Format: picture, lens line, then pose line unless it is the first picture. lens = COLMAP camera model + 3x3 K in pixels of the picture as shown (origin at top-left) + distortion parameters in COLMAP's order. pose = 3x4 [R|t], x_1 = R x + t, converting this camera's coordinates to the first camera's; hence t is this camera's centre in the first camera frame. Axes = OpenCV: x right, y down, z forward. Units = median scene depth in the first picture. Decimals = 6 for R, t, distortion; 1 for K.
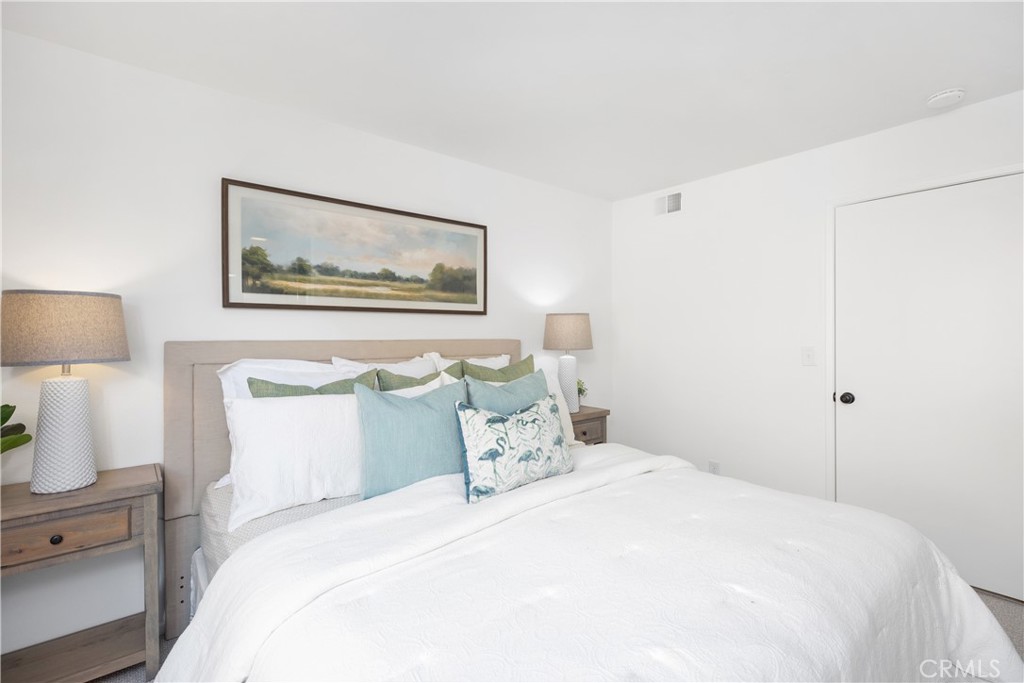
lens RADIAL K [[464.8, 0, 508.8], [0, 464.8, 340.5], [0, 0, 1]] dist [0.006815, -0.000700]
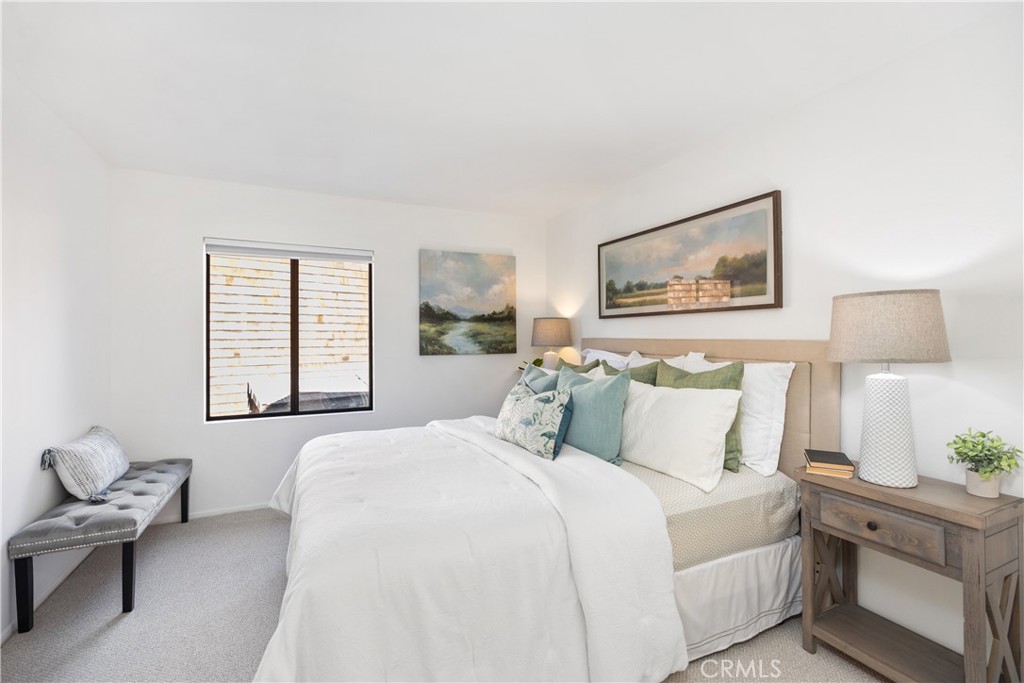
lens RADIAL K [[464.8, 0, 511.3], [0, 464.8, 338.2], [0, 0, 1]] dist [0.006815, -0.000700]
pose [[-0.241908, 0.013194, -0.970209, 0.966708], [0.001186, 0.999911, 0.013302, -0.019366], [0.970298, 0.002067, -0.241902, 0.926456]]
